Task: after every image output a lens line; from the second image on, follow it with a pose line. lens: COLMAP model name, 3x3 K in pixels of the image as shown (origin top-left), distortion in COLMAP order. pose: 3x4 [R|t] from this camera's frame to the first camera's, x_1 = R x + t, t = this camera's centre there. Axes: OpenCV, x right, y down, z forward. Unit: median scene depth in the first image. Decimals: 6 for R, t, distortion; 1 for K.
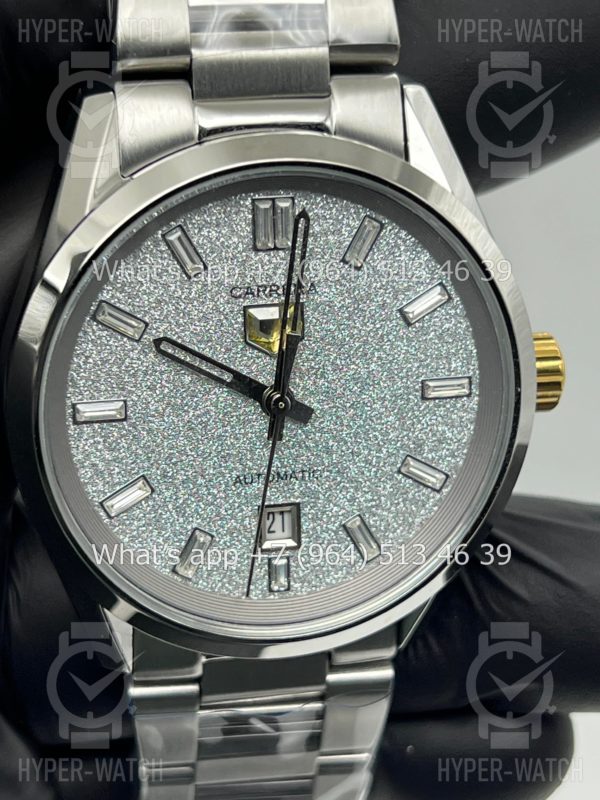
lens RADIAL K [[1782.8, 0, 298.2], [0, 1782.8, 398.4], [0, 0, 1]] dist [0.145973, 0.000000]
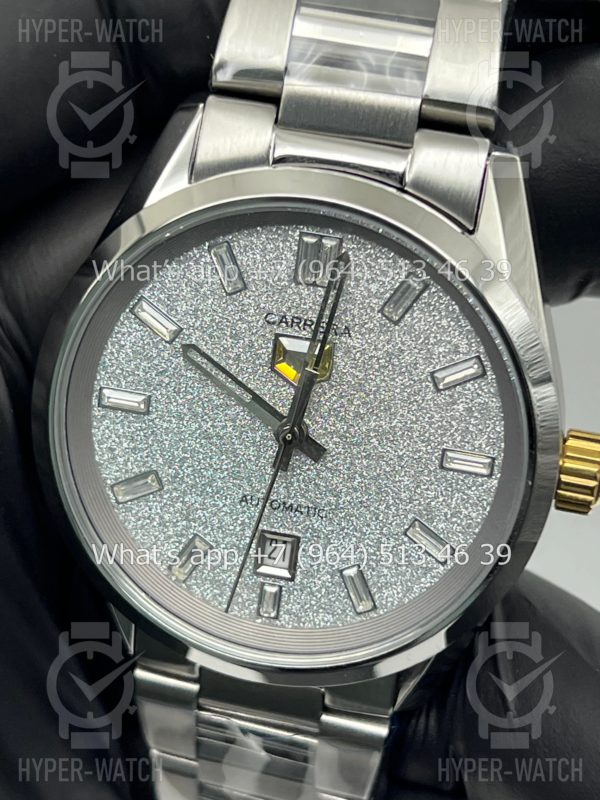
lens RADIAL K [[1782.8, 0, 304.2], [0, 1782.8, 395.2], [0, 0, 1]] dist [0.145973, 0.000000]
pose [[0.916493, 0.236019, -0.323011, 0.313786], [-0.237975, 0.970675, 0.034039, -0.054714], [0.321572, 0.045672, 0.945783, 0.046809]]
